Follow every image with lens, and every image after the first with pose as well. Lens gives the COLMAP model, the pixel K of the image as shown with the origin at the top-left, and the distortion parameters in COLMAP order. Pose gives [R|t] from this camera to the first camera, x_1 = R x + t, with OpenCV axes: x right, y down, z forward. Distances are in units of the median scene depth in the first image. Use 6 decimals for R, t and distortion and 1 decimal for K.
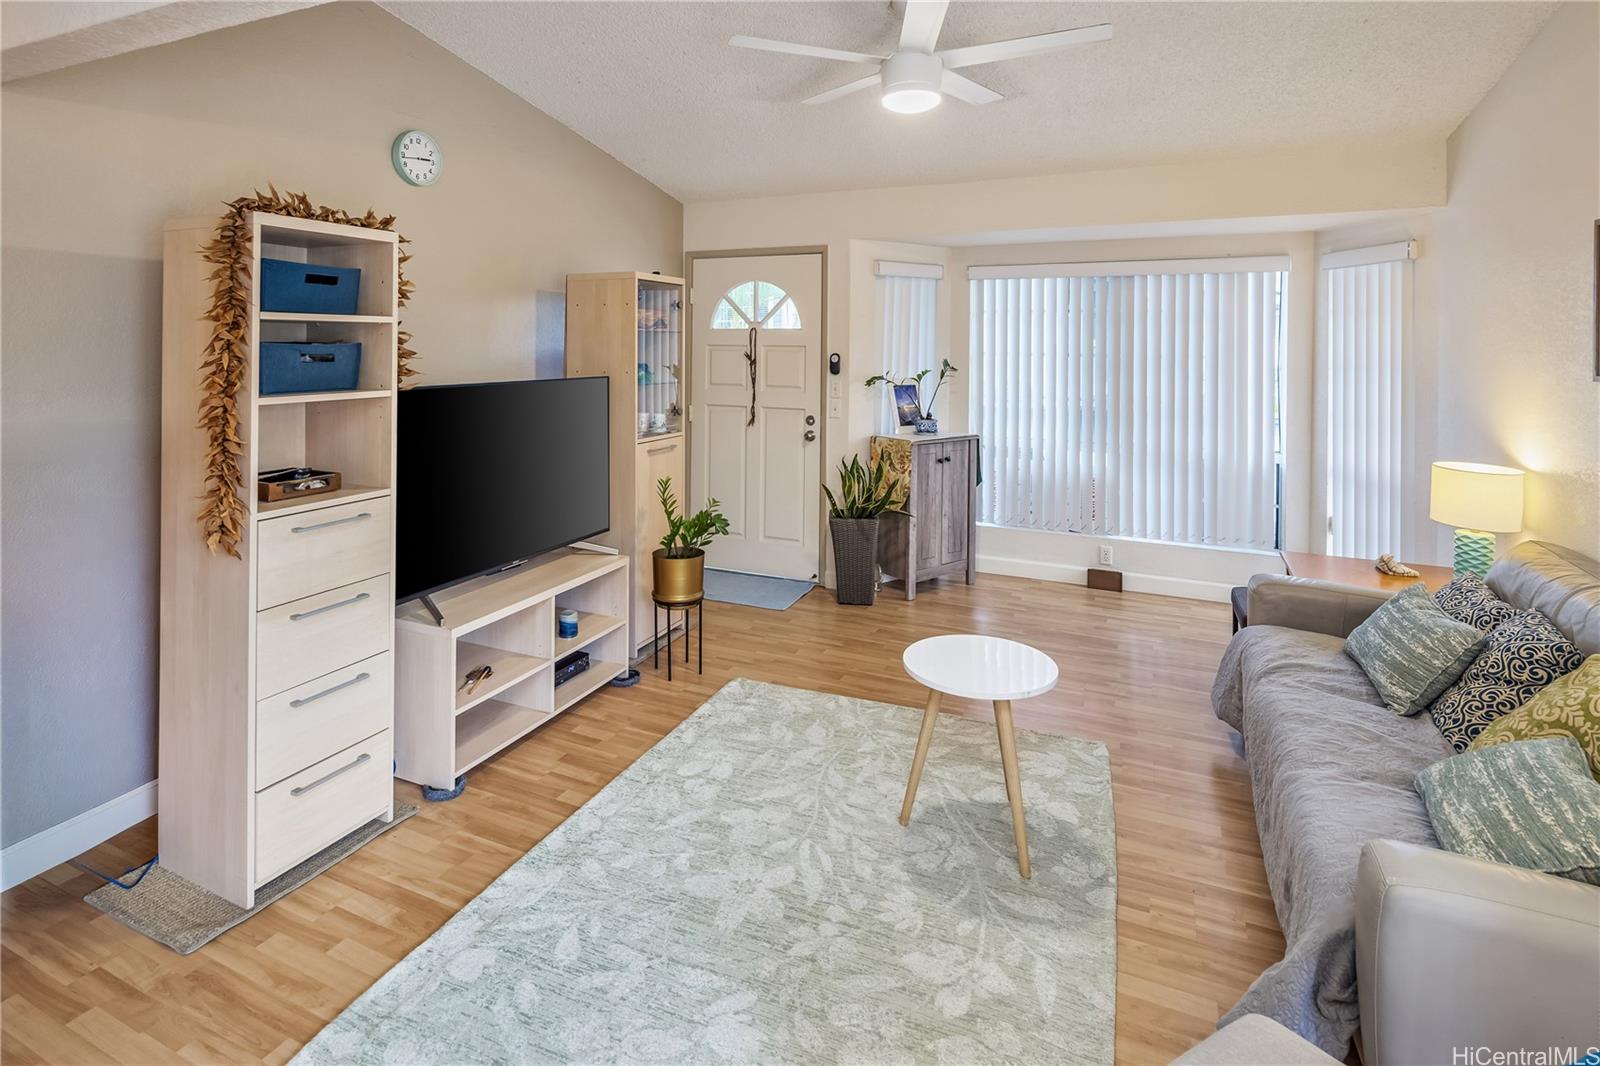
lens RADIAL K [[807.5, 0, 774.2], [0, 807.5, 348.6], [0, 0, 1]] dist [0.001853, 0.000602]
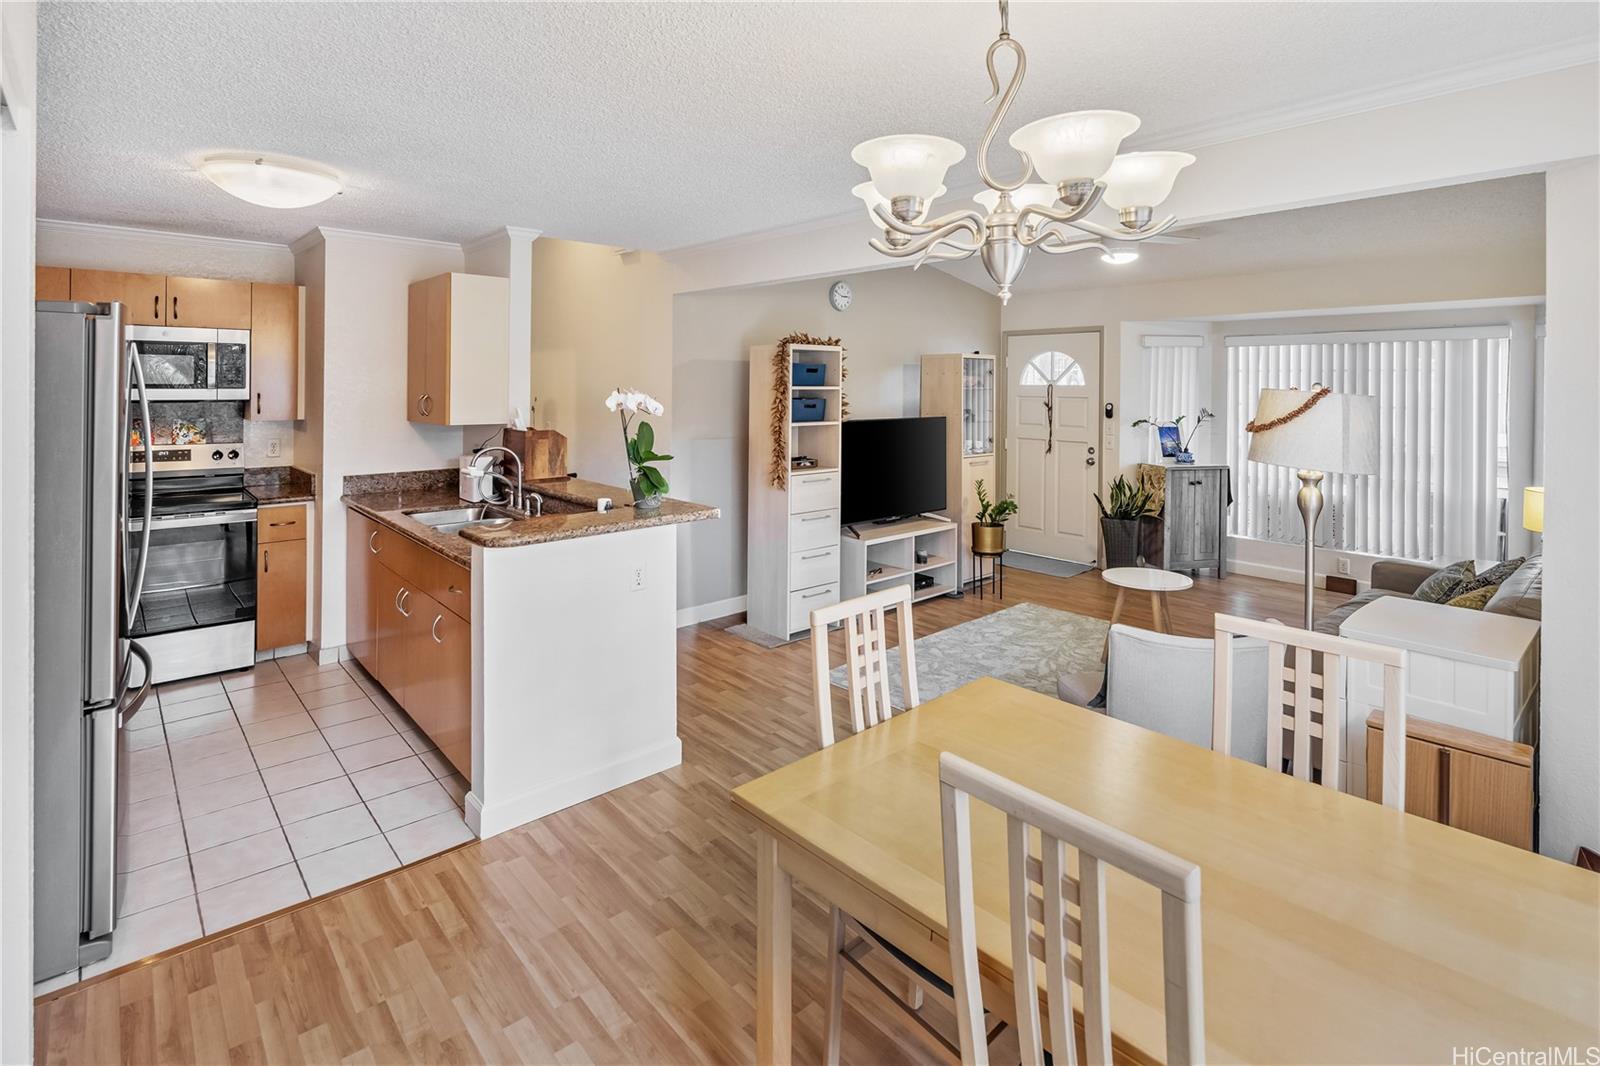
lens RADIAL K [[773.8, 0, 797.9], [0, 773.8, 386.8], [0, 0, 1]] dist [0.000605, -0.000533]
pose [[0.916538, 0.000016, -0.399947, 0.157630], [-0.002266, 0.999984, -0.005154, -0.019034], [0.399940, 0.005630, 0.916524, -0.601141]]
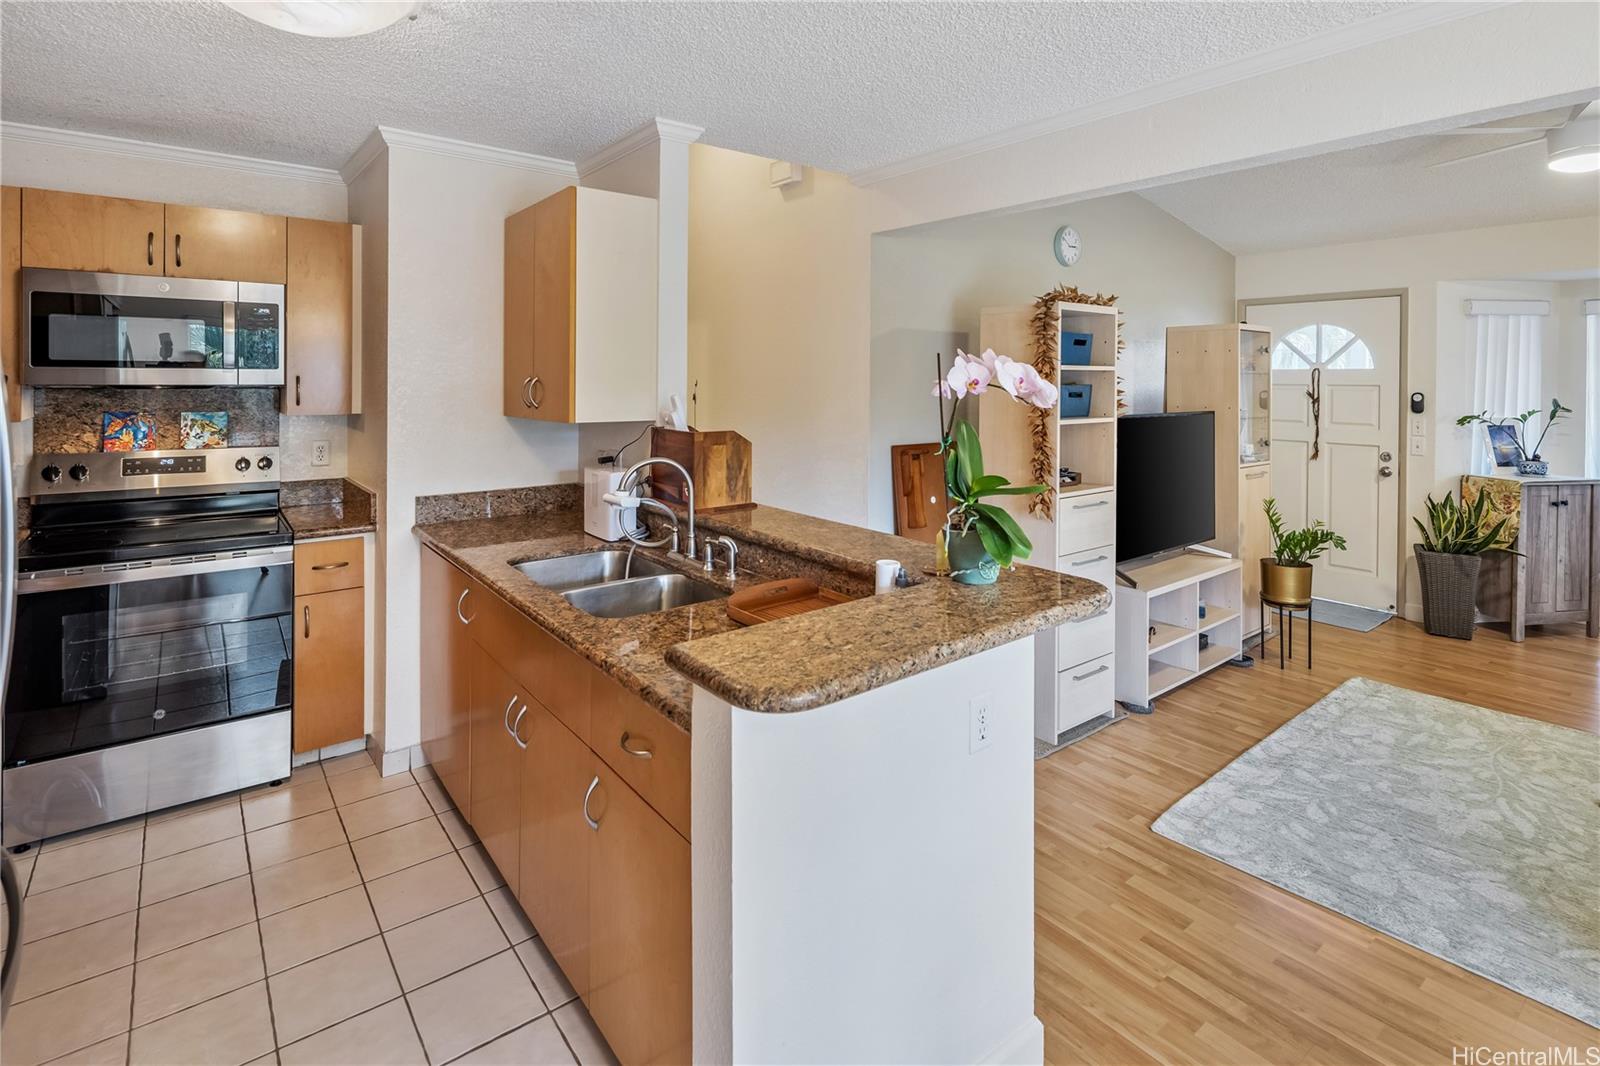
lens RADIAL K [[778.9, 0, 794.9], [0, 778.9, 385.0], [0, 0, 1]] dist [0.002303, -0.002222]
pose [[0.887562, 0.000753, -0.460688, -0.230280], [-0.001042, 0.999999, -0.000373, -0.003621], [0.460688, 0.000811, 0.887562, -0.330706]]
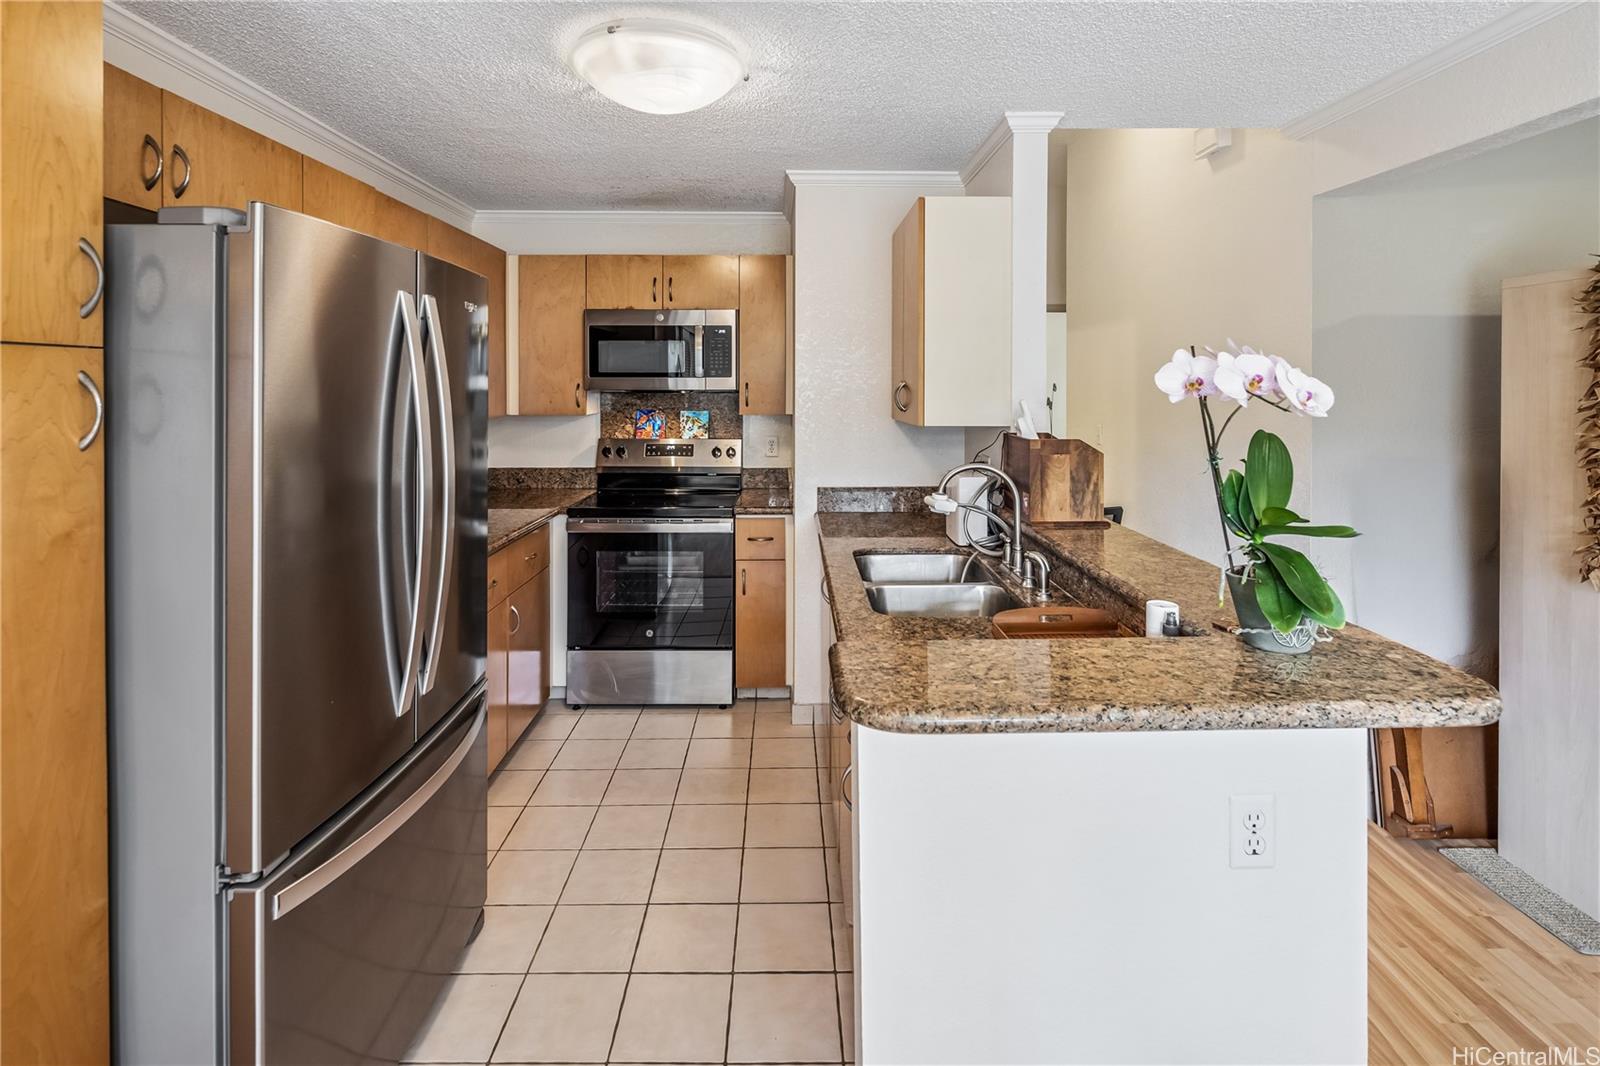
lens RADIAL K [[778.9, 0, 794.9], [0, 778.9, 385.0], [0, 0, 1]] dist [0.002303, -0.002222]
pose [[0.425498, -0.006941, -0.904933, -0.121948], [-0.000565, 0.999968, -0.007935, -0.001781], [0.904959, 0.003888, 0.425481, -0.212742]]
